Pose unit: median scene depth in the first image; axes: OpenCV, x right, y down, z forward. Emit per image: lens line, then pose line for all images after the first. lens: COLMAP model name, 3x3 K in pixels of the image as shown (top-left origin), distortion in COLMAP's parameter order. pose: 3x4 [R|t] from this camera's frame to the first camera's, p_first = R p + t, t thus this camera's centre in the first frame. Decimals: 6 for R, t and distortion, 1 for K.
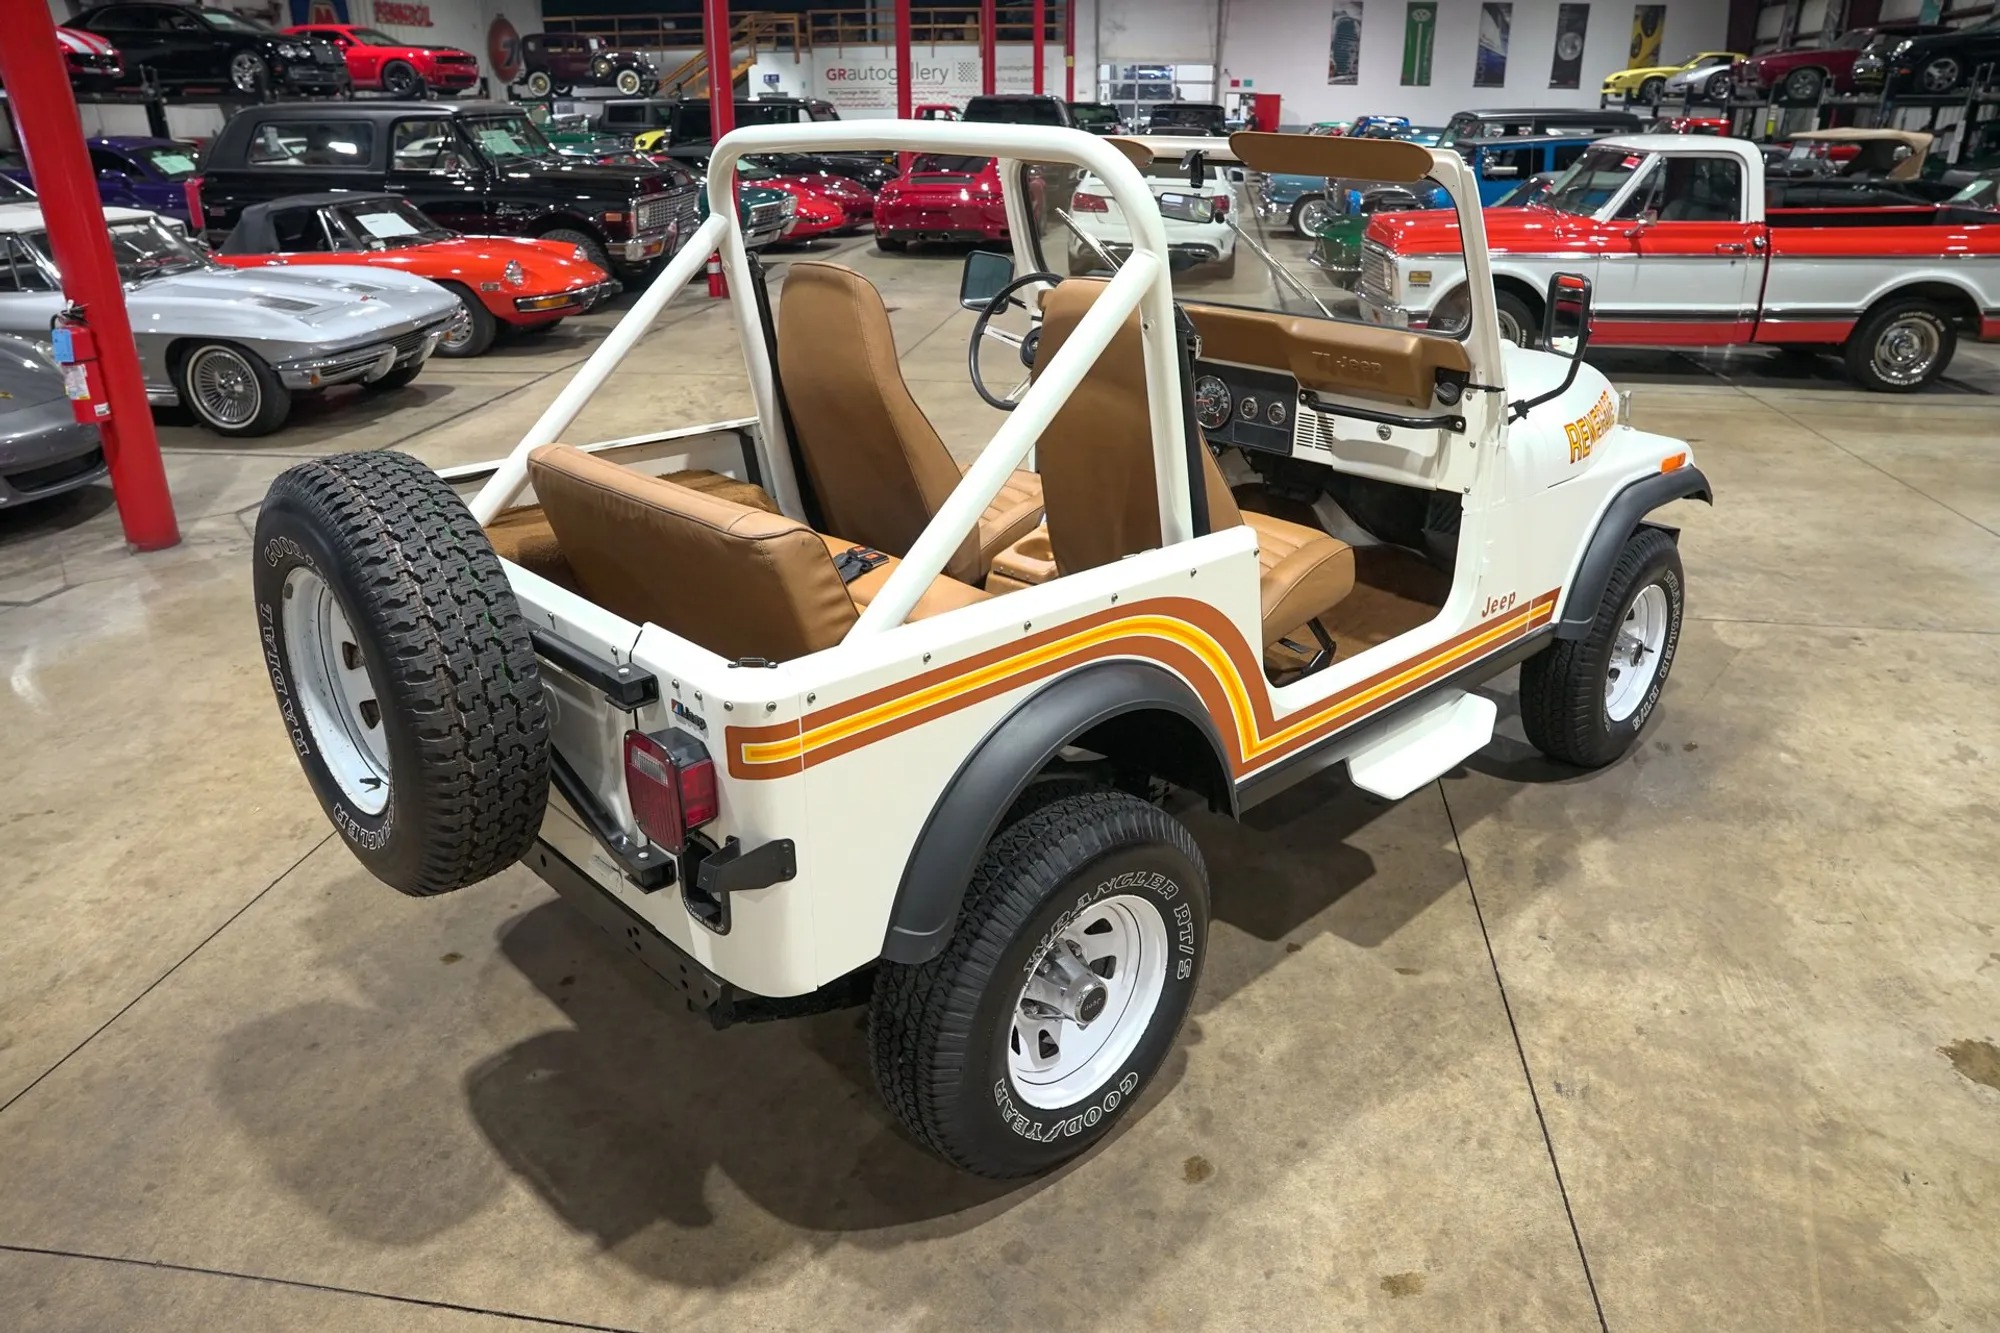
lens RADIAL K [[1365.4, 0, 995.1], [0, 1365.4, 678.0], [0, 0, 1]] dist [-0.134150, 0.098496]
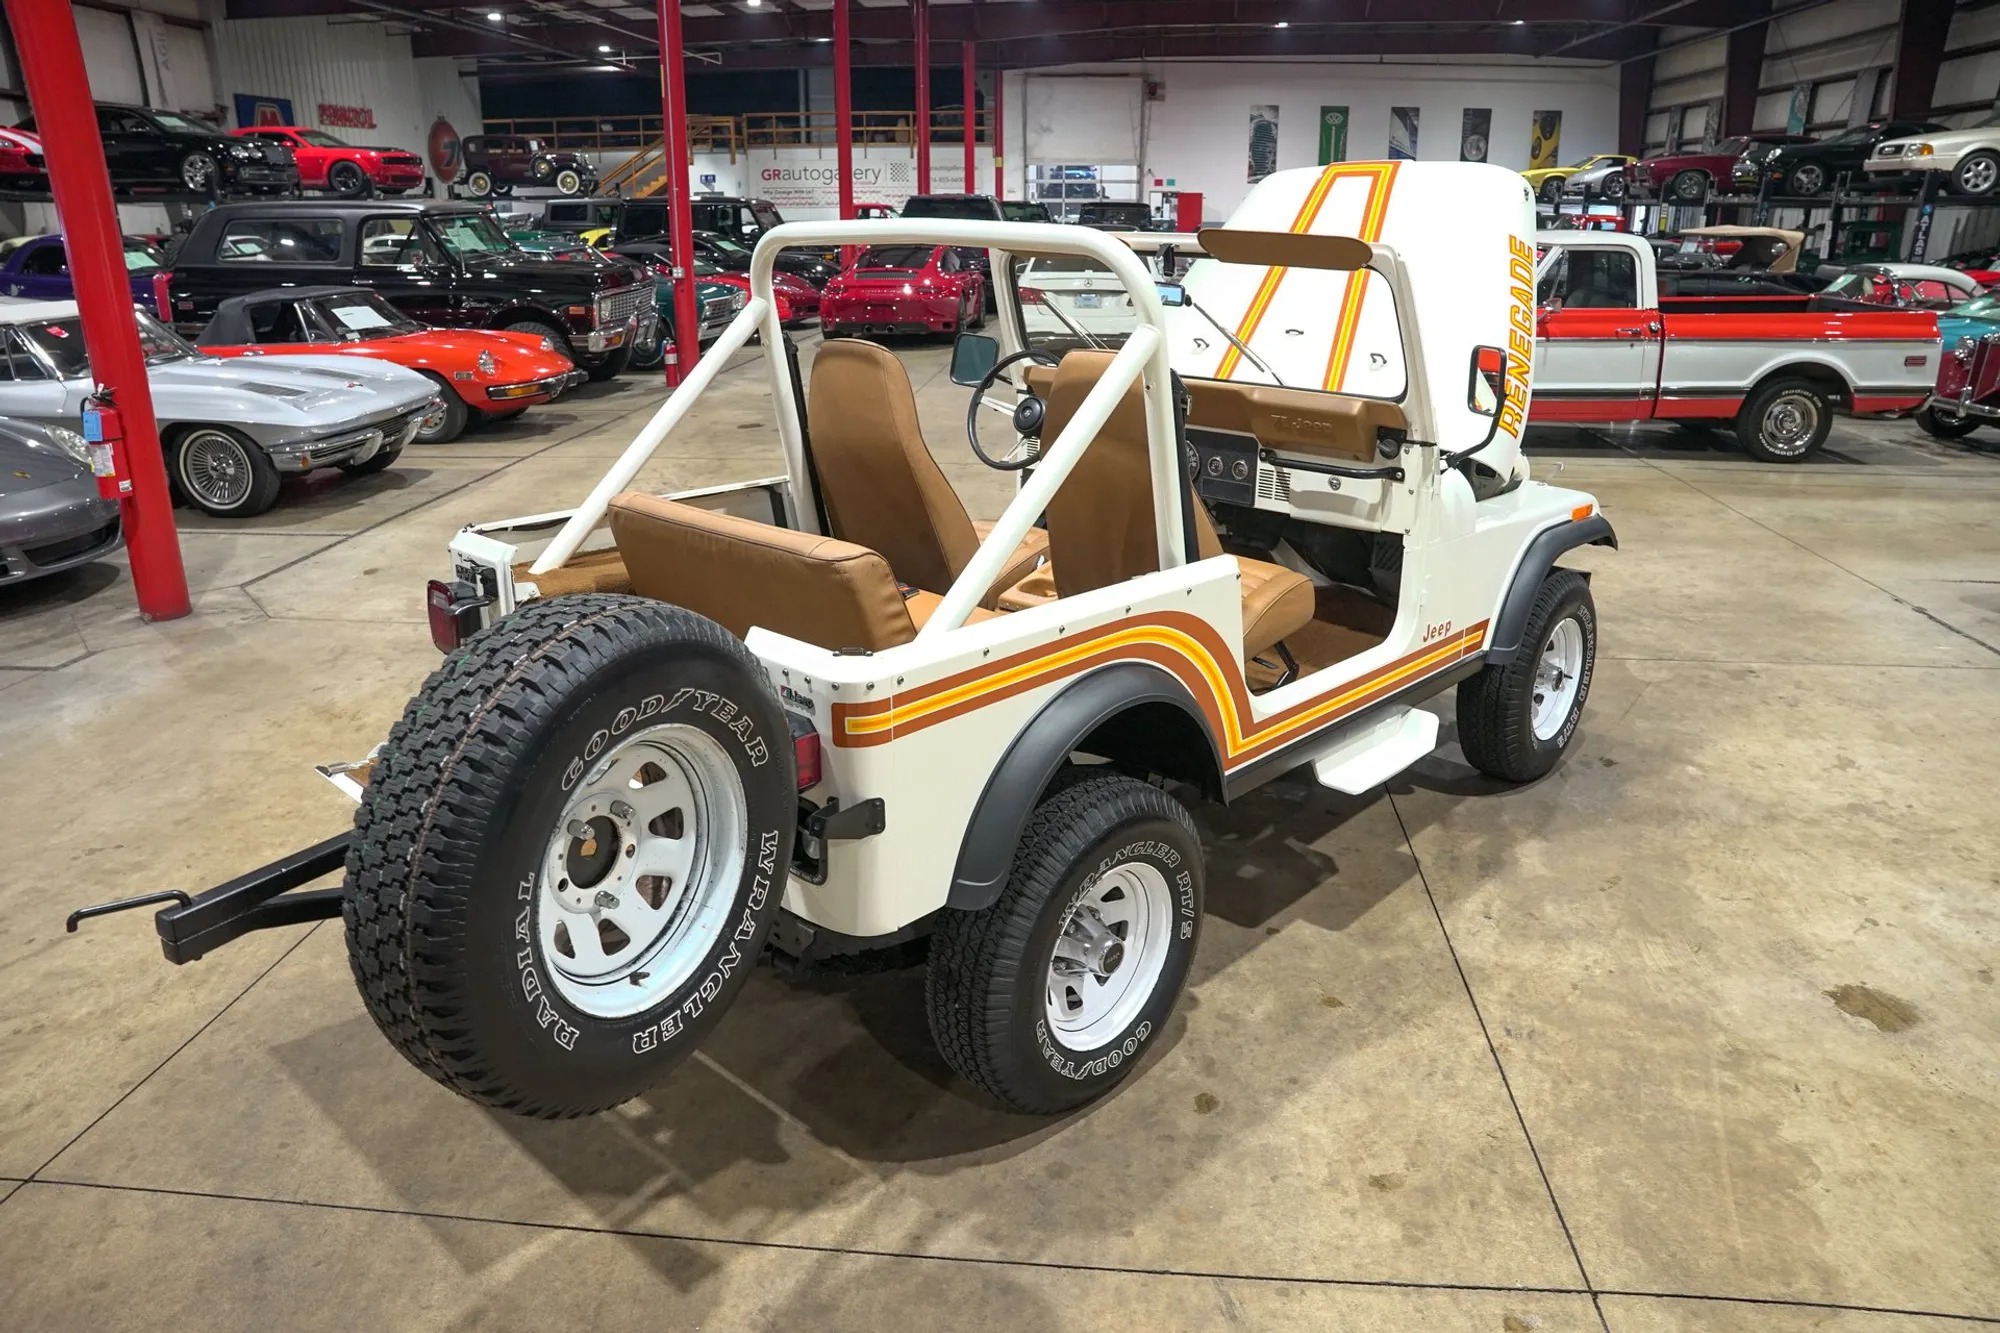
lens RADIAL K [[1365.4, 0, 997.2], [0, 1365.4, 670.4], [0, 0, 1]] dist [-0.134150, 0.098496]
pose [[0.998609, -0.015864, 0.050288, -0.065533], [0.019383, 0.997338, -0.070288, 0.056846], [-0.049039, 0.071165, 0.996258, -0.141349]]
